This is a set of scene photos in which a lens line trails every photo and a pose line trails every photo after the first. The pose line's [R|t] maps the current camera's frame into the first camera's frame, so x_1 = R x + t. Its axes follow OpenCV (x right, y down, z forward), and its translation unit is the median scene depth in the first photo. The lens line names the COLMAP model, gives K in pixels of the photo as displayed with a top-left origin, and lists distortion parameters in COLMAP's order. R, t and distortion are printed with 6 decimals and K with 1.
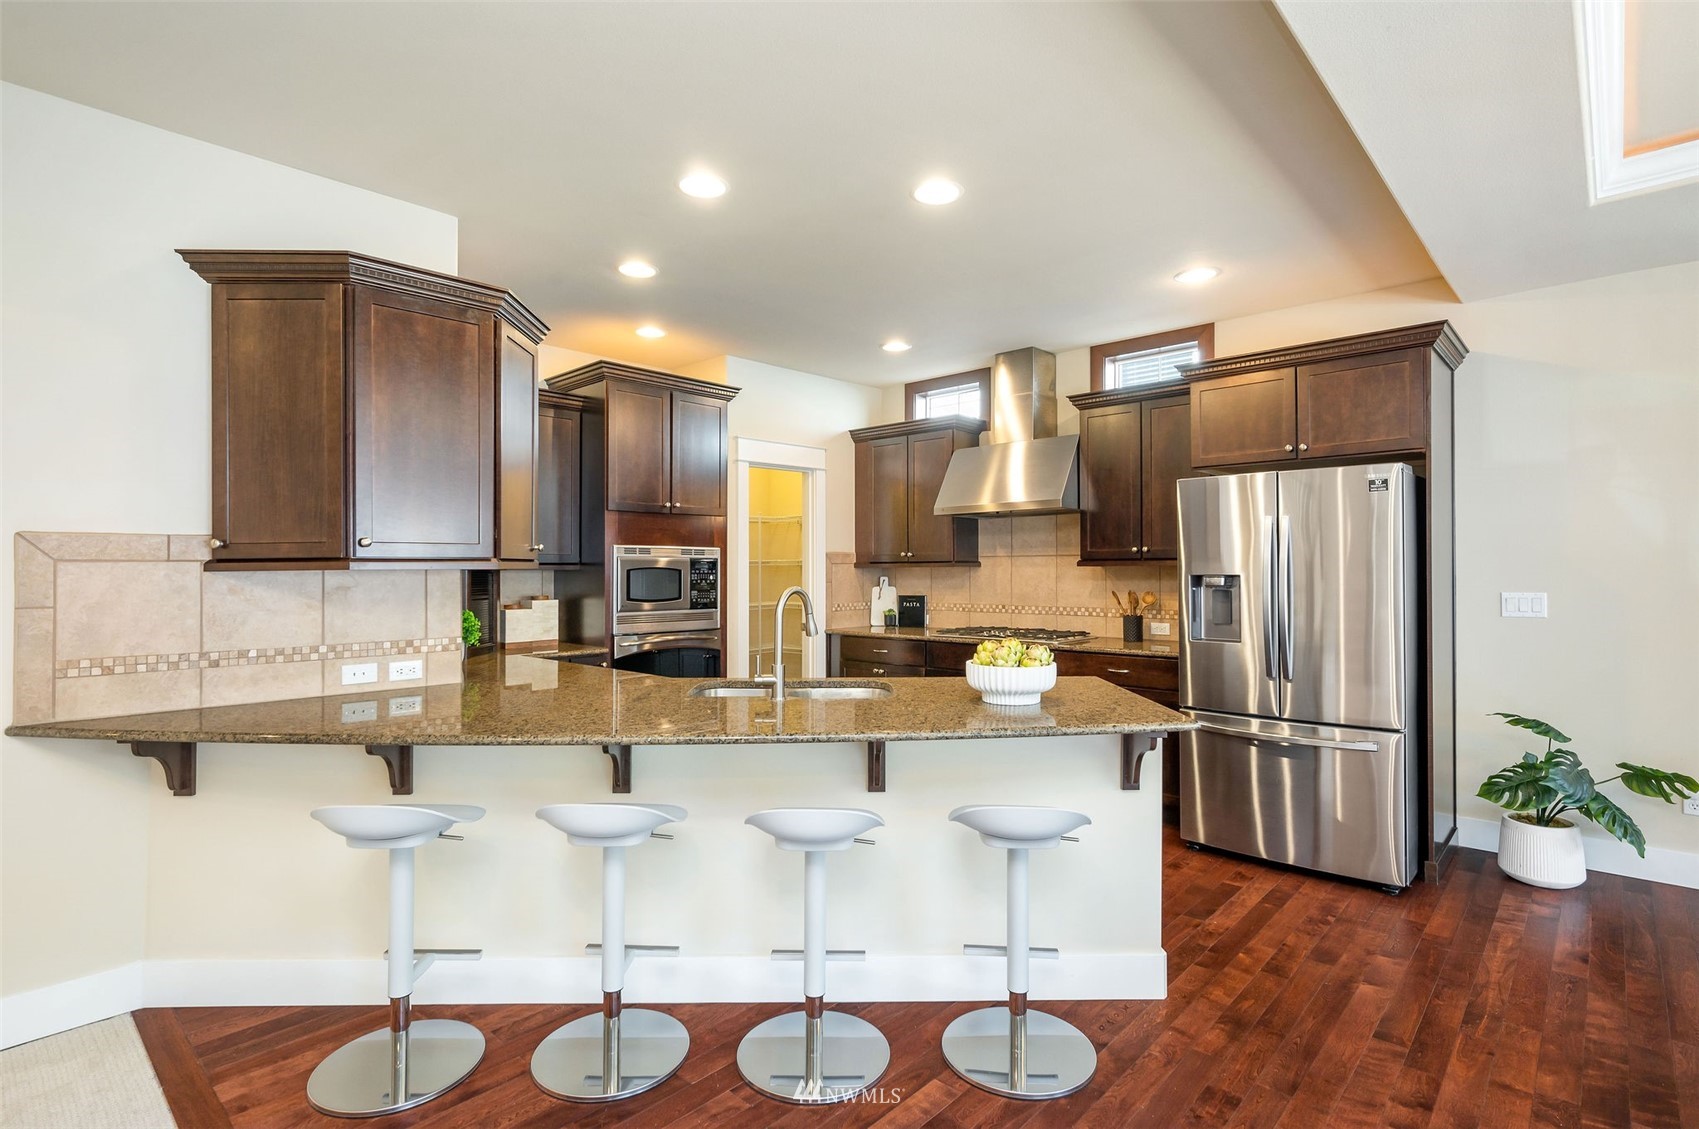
lens RADIAL K [[816.5, 0, 853.0], [0, 816.5, 561.9], [0, 0, 1]] dist [0.002835, -0.000846]
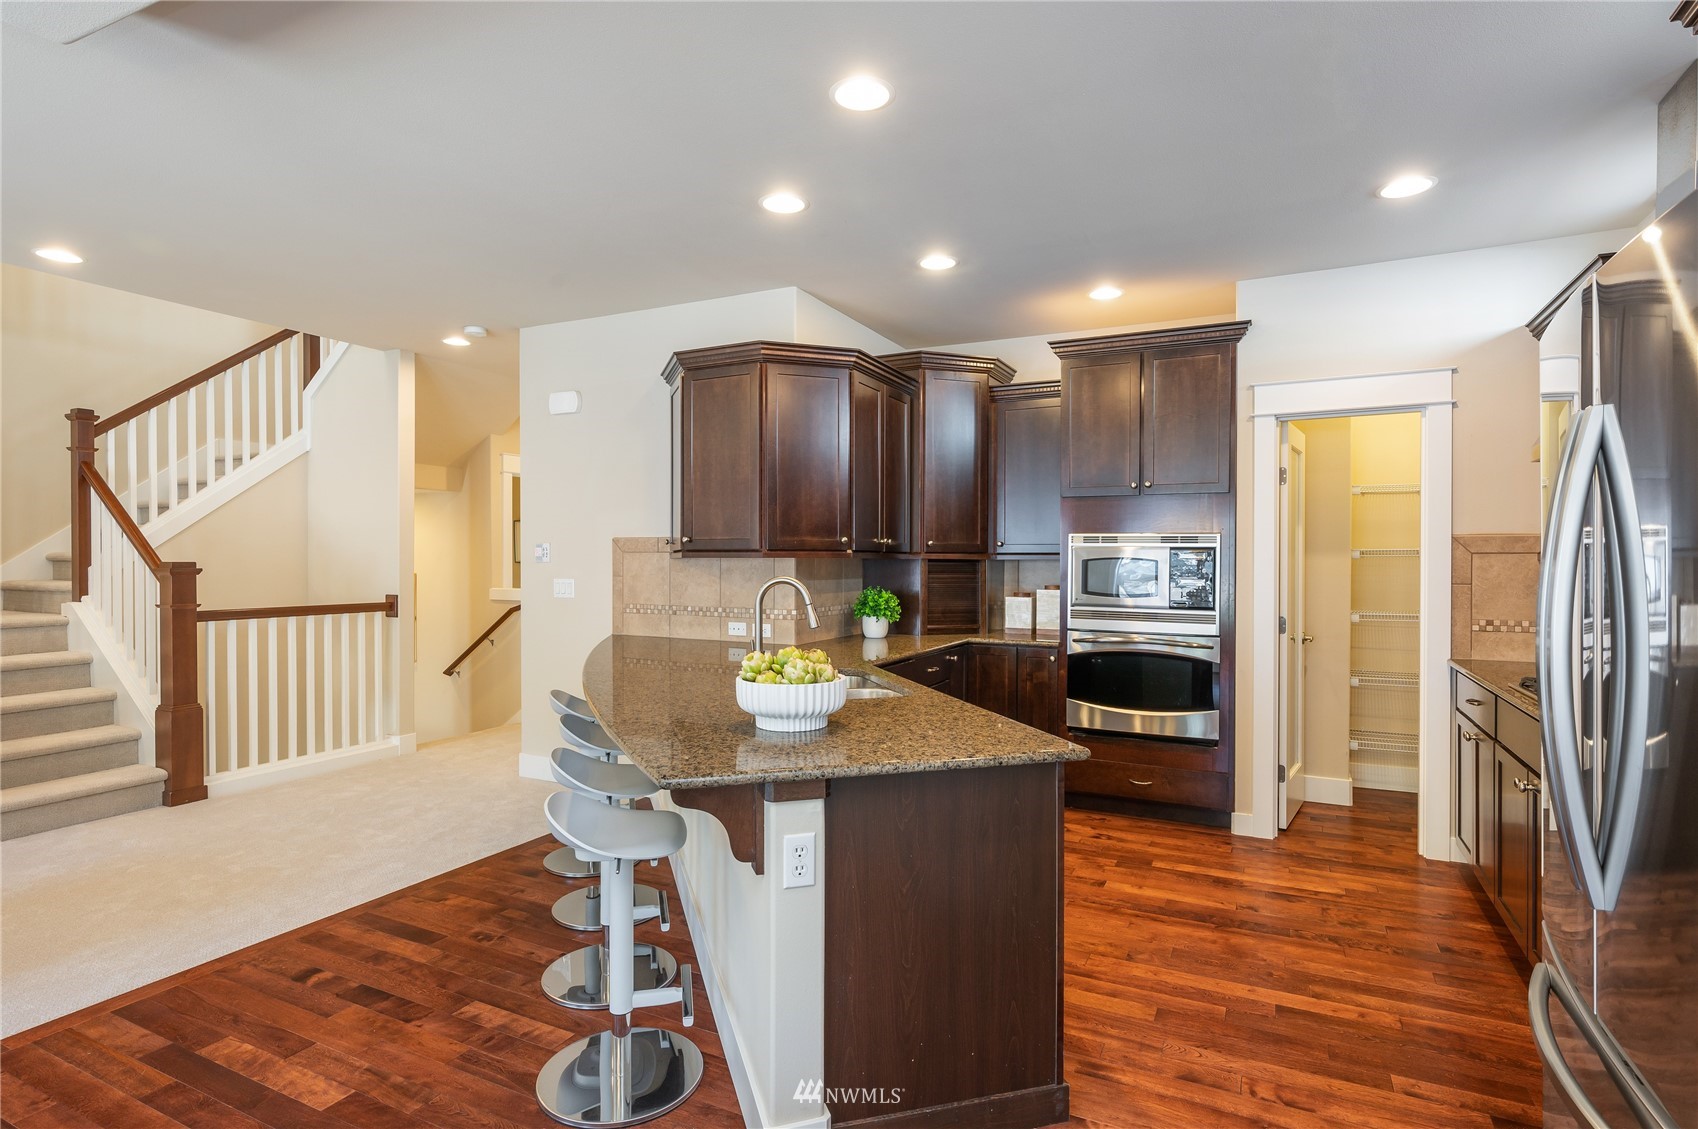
lens RADIAL K [[857.9, 0, 851.8], [0, 857.9, 564.8], [0, 0, 1]] dist [0.000486, -0.000530]
pose [[0.290107, 0.012719, -0.956910, 0.552103], [0.002766, 0.999896, 0.014129, 0.000322], [0.956990, -0.006746, 0.290041, 0.446081]]
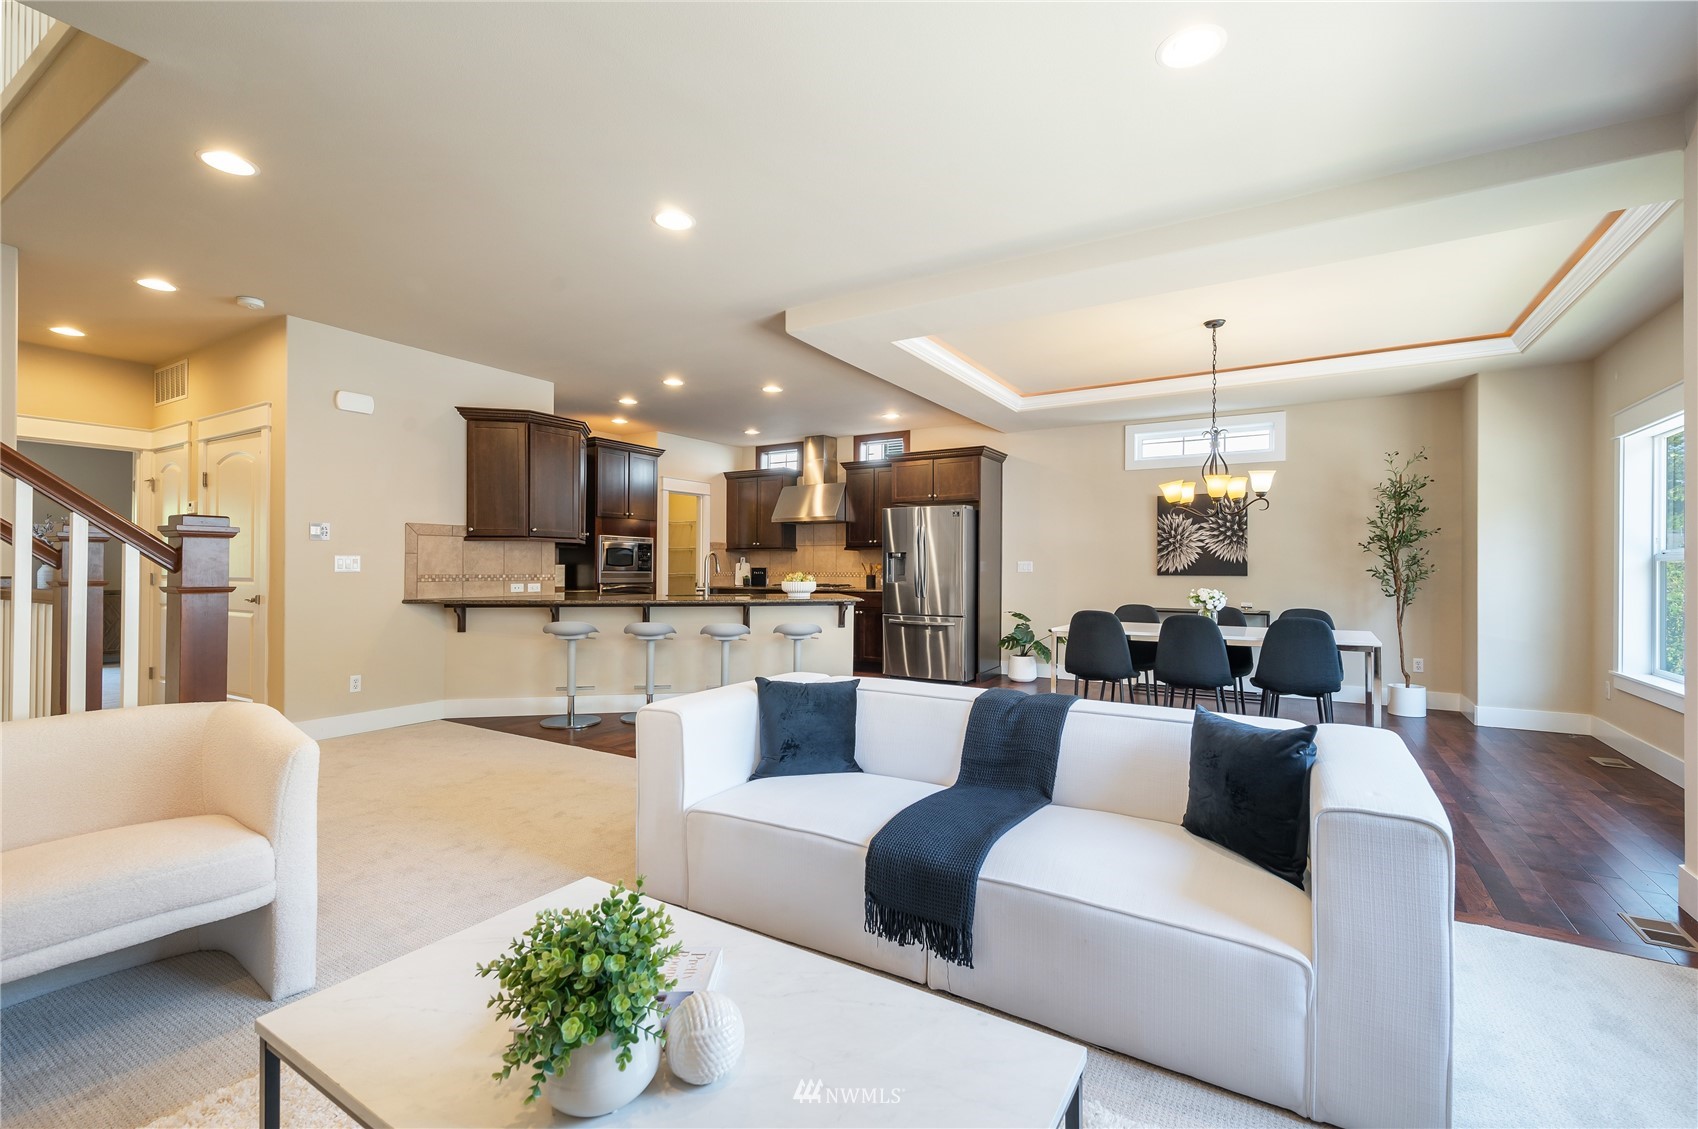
lens RADIAL K [[707.9, 0, 854.8], [0, 707.9, 567.4], [0, 0, 1]] dist [-0.014036, 0.000081]
pose [[0.977867, 0.007398, 0.209097, -0.055680], [-0.009179, 0.999929, 0.007547, 0.033401], [-0.209026, -0.009300, 0.977866, -0.667897]]
